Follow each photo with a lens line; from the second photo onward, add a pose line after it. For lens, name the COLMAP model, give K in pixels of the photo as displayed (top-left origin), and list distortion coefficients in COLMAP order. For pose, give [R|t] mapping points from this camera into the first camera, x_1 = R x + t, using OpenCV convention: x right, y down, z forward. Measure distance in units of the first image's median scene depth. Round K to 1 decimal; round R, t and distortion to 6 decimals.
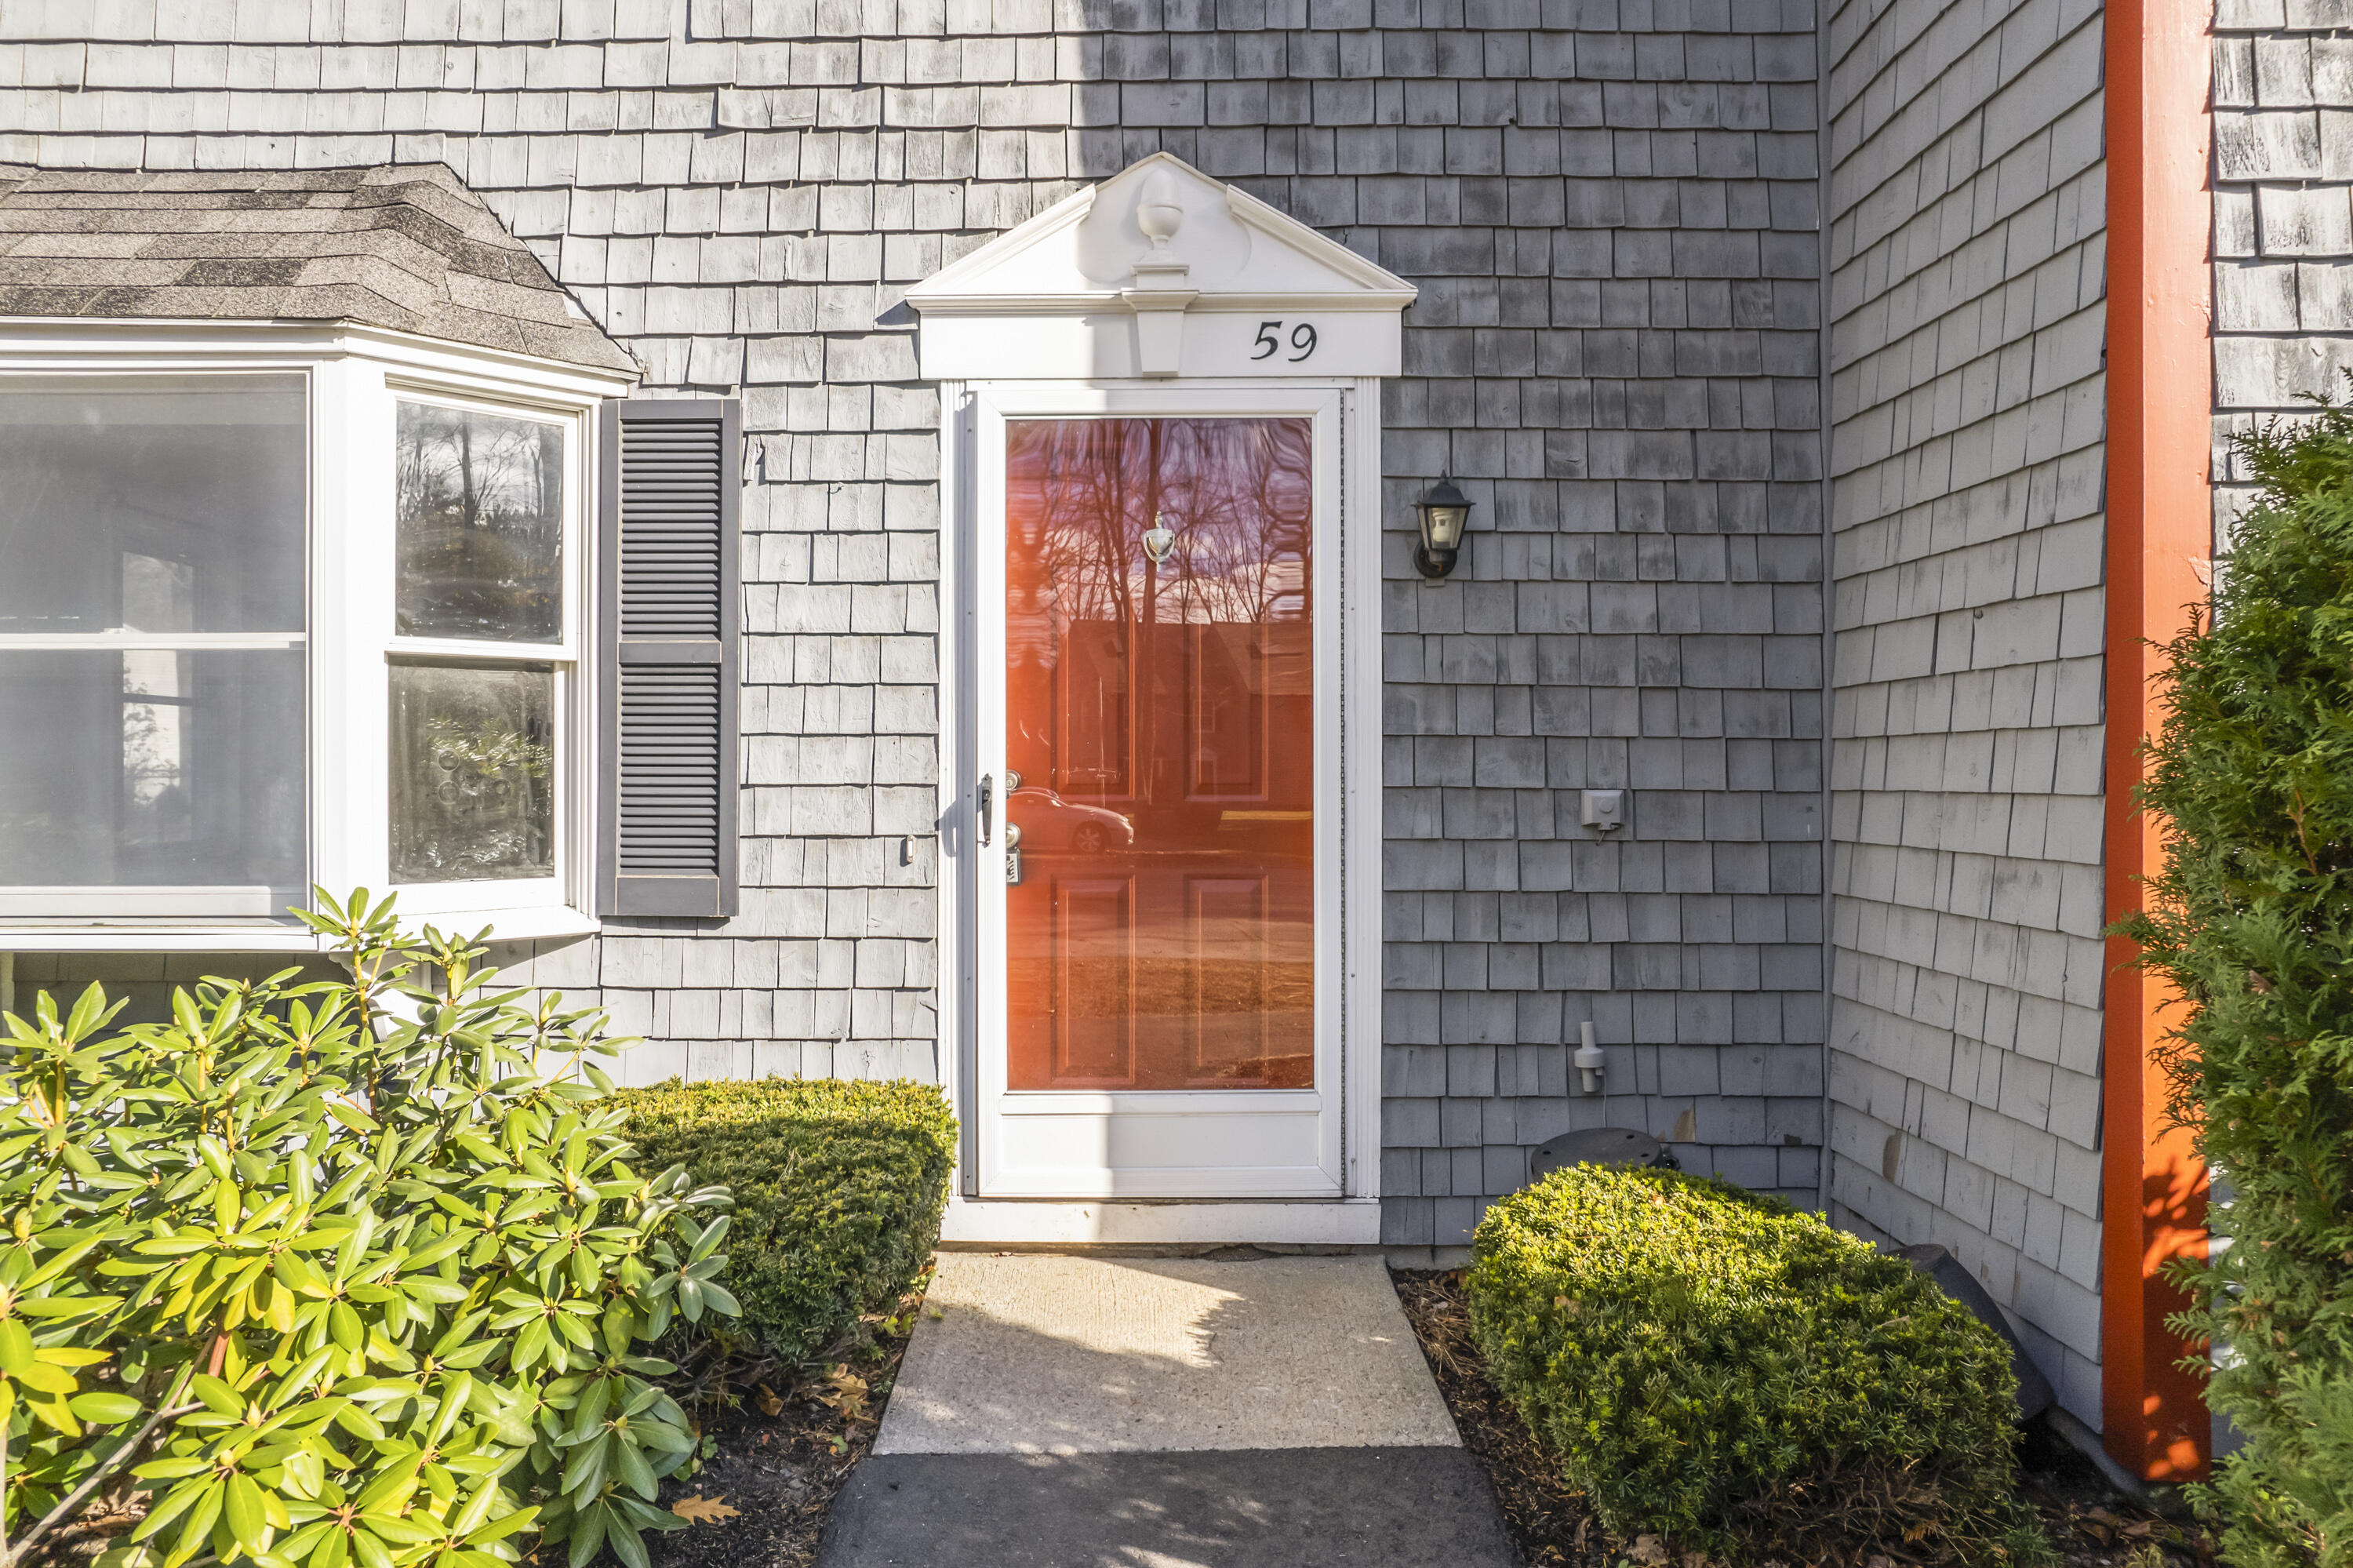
lens RADIAL K [[1514.4, 0, 1115.3], [0, 1514.4, 788.7], [0, 0, 1]] dist [-0.068640, 0.054359]
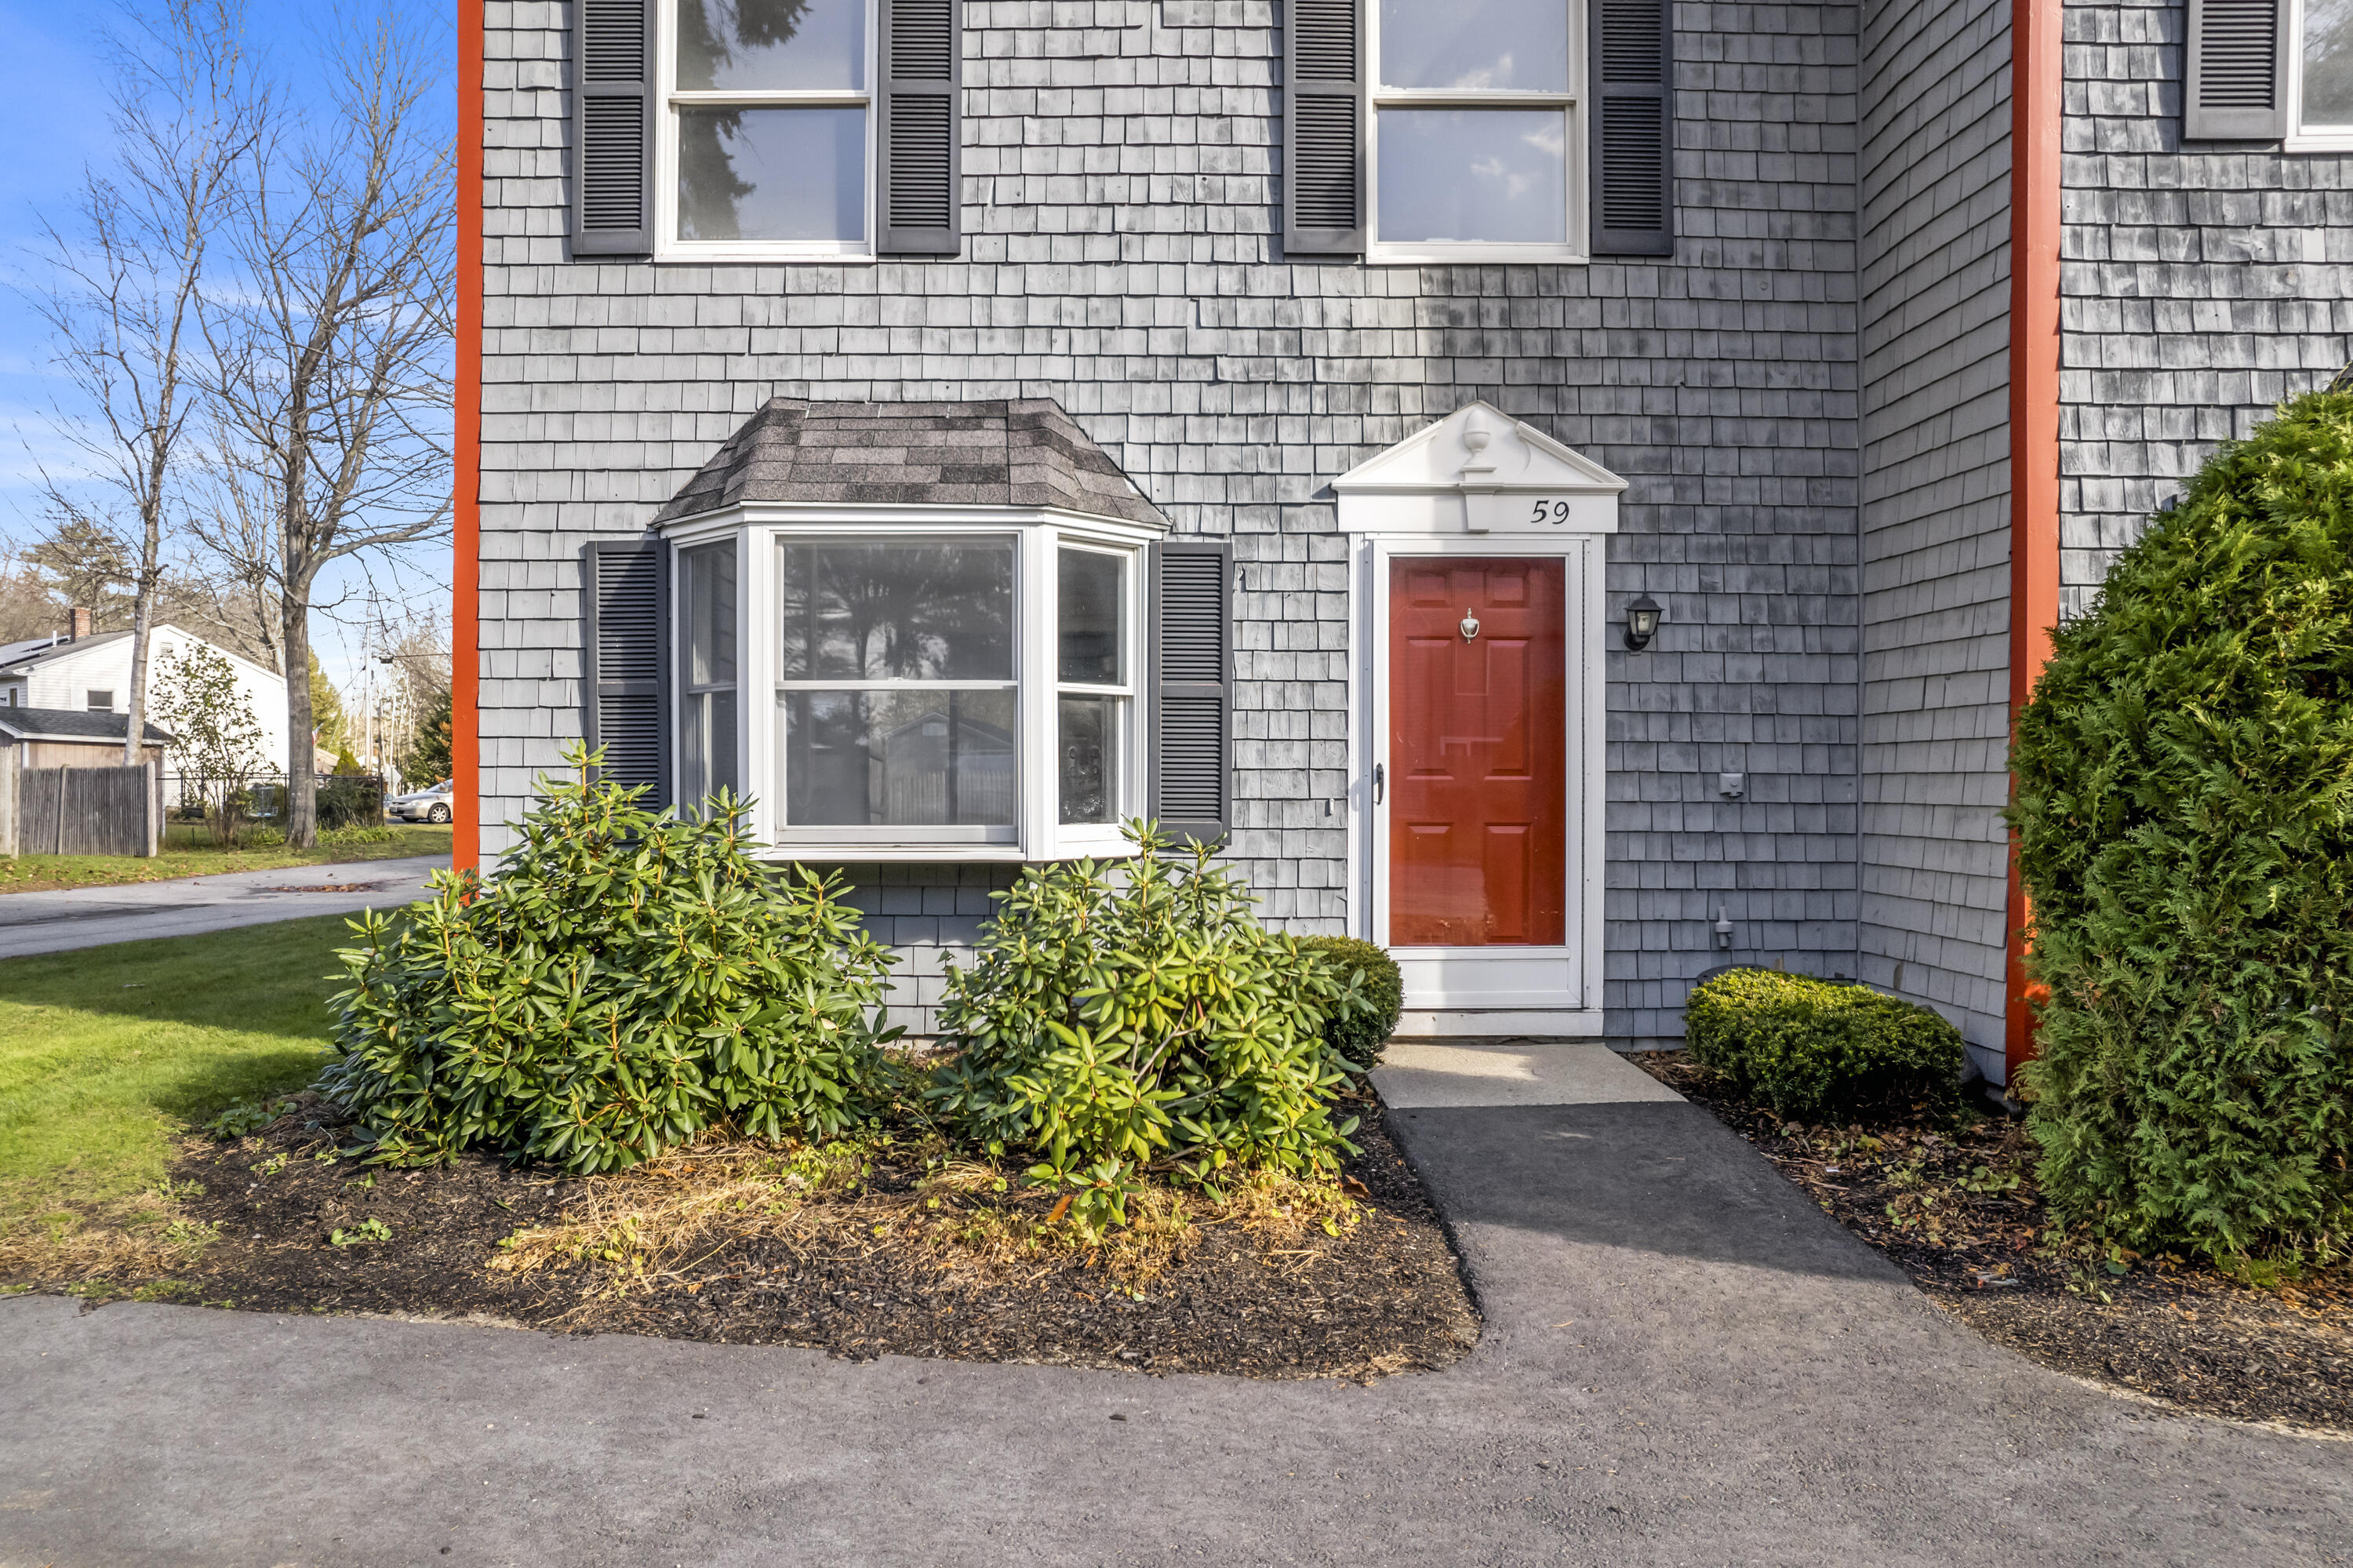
lens RADIAL K [[1501.7, 0, 1095.8], [0, 1501.7, 813.7], [0, 0, 1]] dist [-0.067046, 0.034104]
pose [[0.999978, 0.001726, 0.006464, -0.417908], [-0.001803, 0.999927, 0.011942, 0.028248], [-0.006443, -0.011954, 0.999908, -0.704271]]
